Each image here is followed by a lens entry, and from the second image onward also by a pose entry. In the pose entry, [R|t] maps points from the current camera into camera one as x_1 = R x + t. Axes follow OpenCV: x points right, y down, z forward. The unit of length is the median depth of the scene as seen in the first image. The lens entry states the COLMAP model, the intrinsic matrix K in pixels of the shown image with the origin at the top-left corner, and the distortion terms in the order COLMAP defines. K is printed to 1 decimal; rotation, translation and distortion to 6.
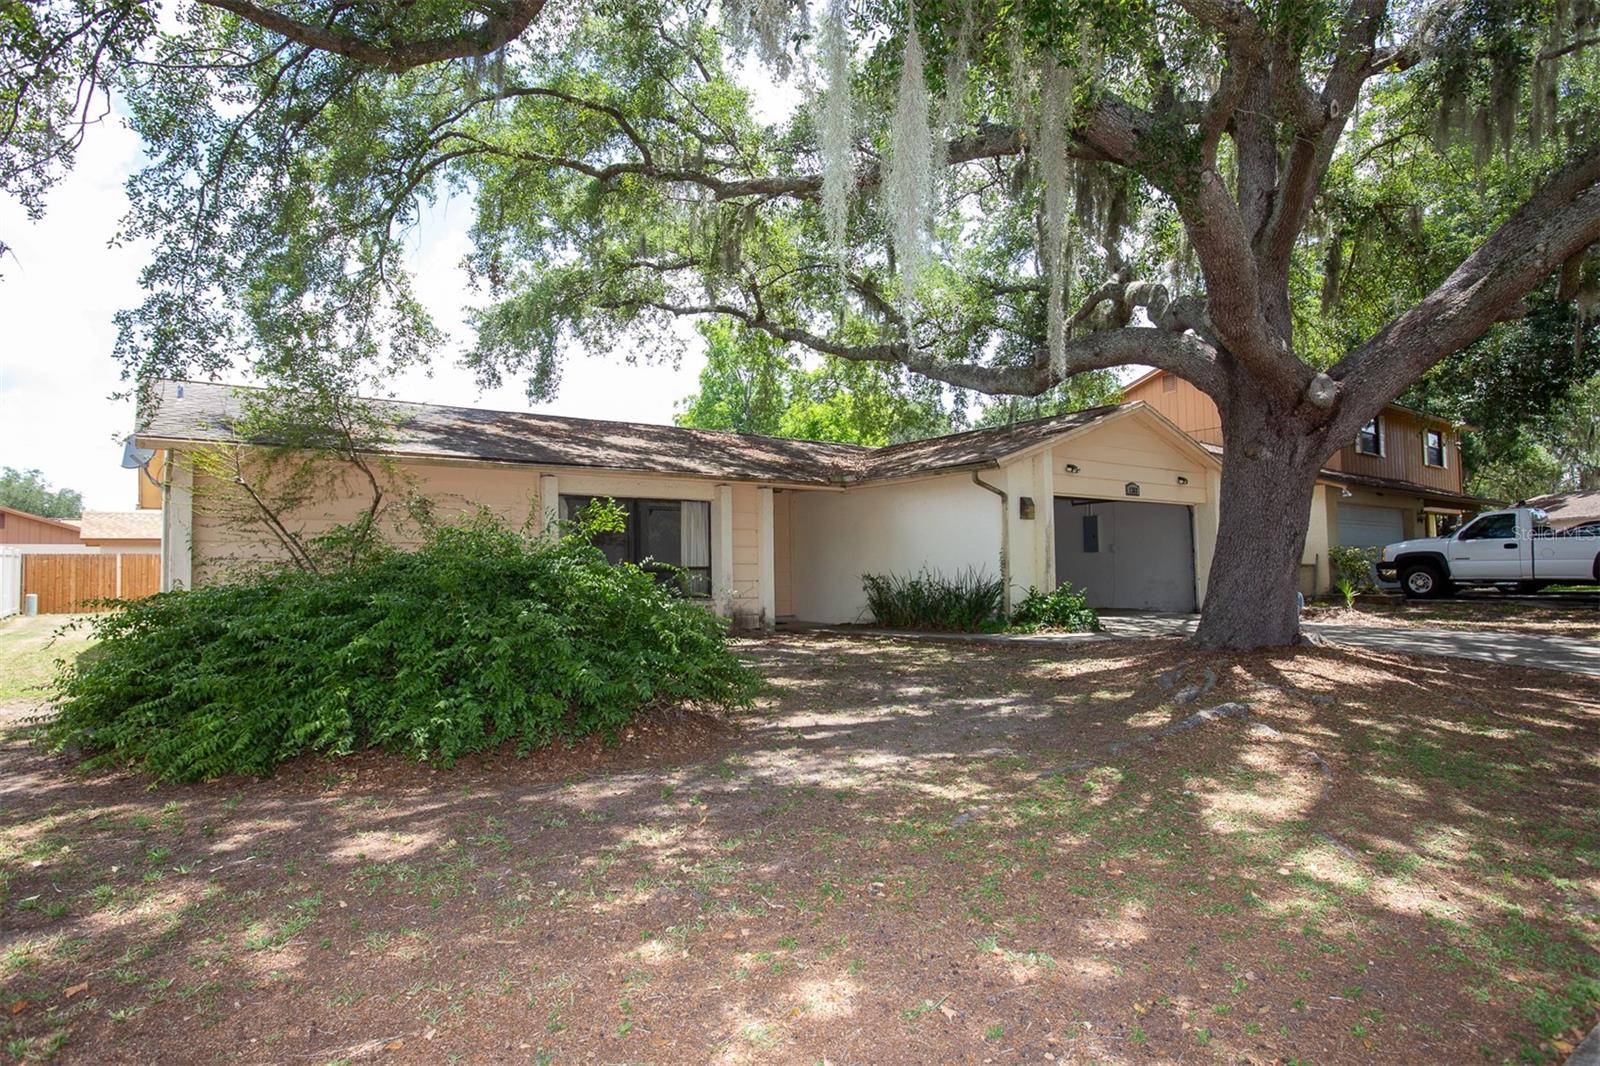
lens RADIAL K [[911.4, 0, 798.0], [0, 911.4, 503.0], [0, 0, 1]] dist [-0.063377, 0.001432]
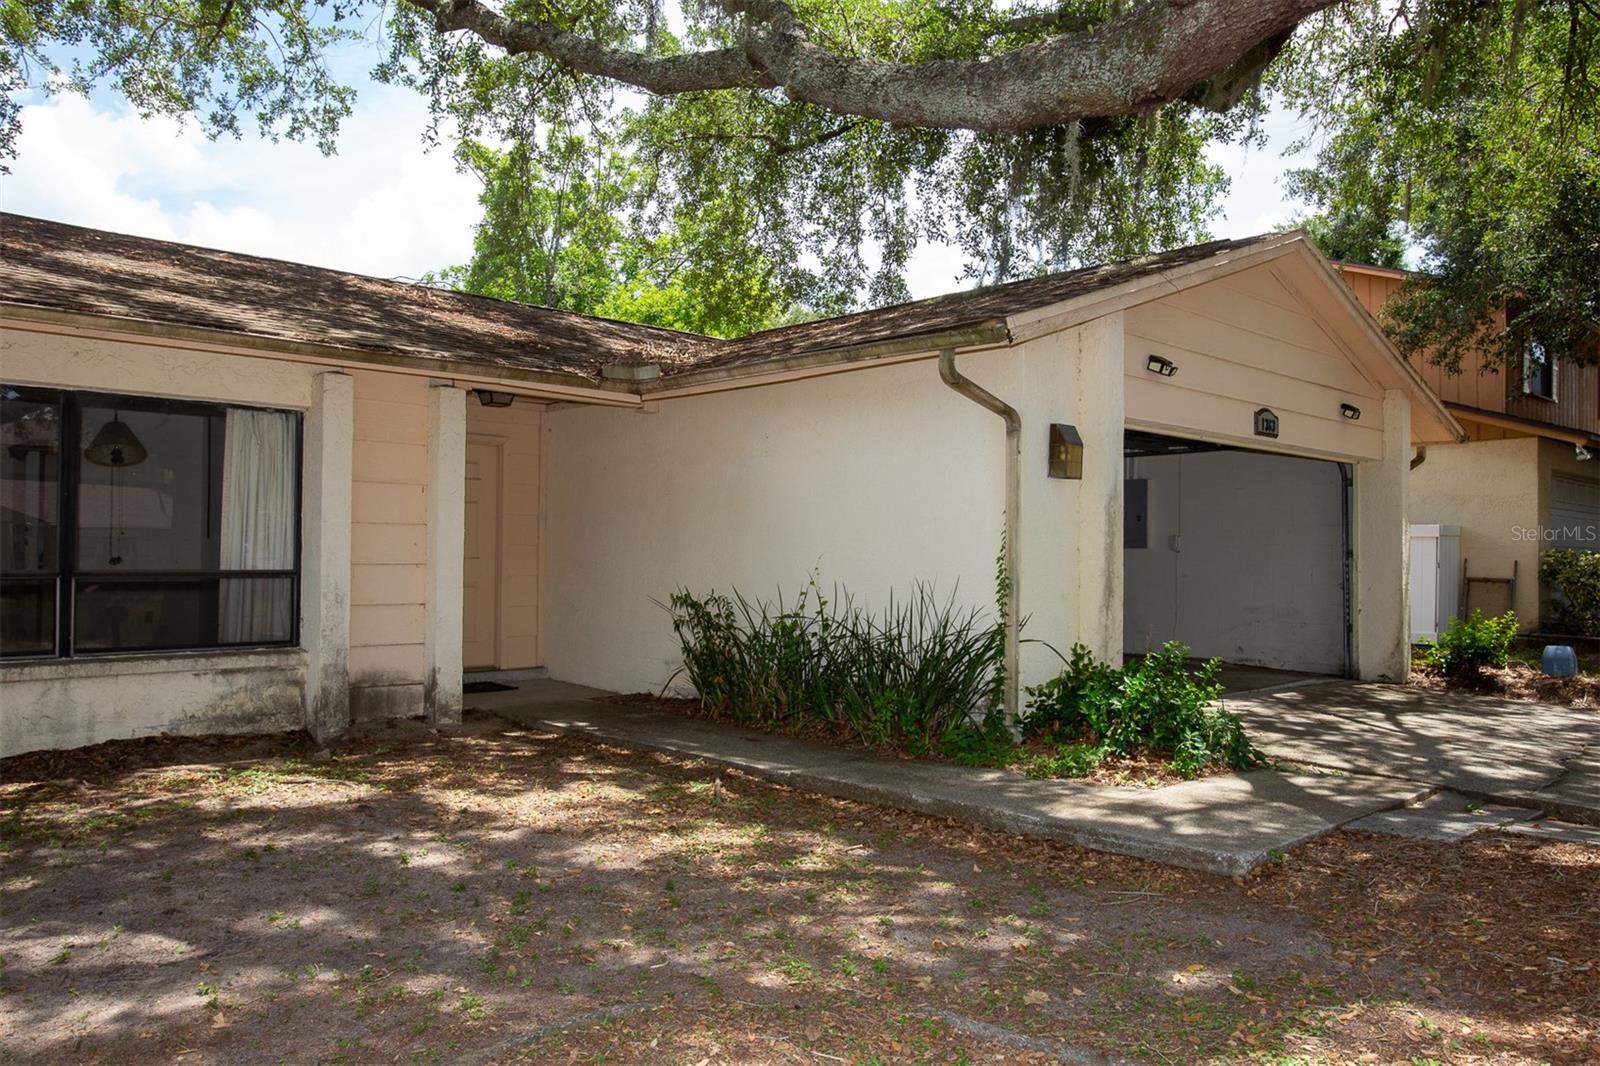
lens RADIAL K [[1214.0, 0, 800.0], [0, 1214.0, 533.0], [0, 0, 1]] dist [-0.003078, -0.000226]
pose [[0.992464, 0.026468, 0.119641, 0.062352], [-0.033876, 0.997604, 0.060319, 0.012277], [-0.117757, -0.063917, 0.990983, 0.424912]]
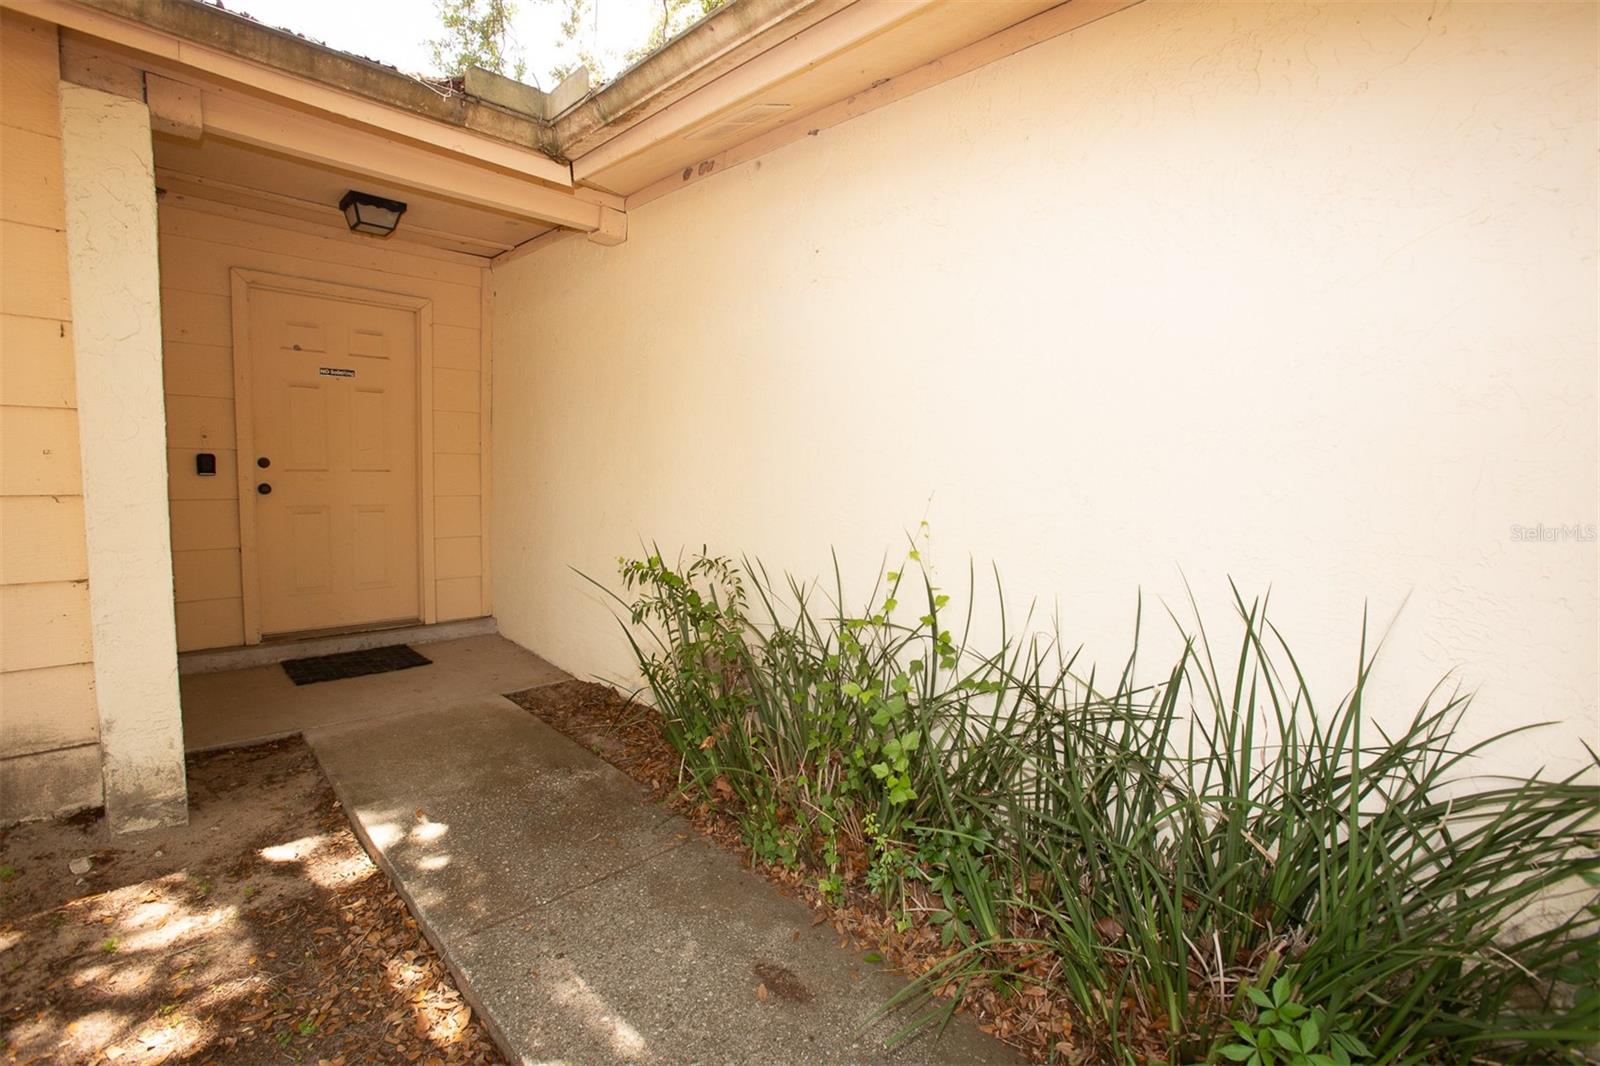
lens RADIAL K [[730.9, 0, 800.0], [0, 730.9, 533.0], [0, 0, 1]] dist [-0.078033, 0.030897]
pose [[0.987719, 0.034686, 0.152344, 0.087897], [-0.062378, 0.981511, 0.180955, 0.037827], [-0.143251, -0.188235, 0.971621, 0.835373]]
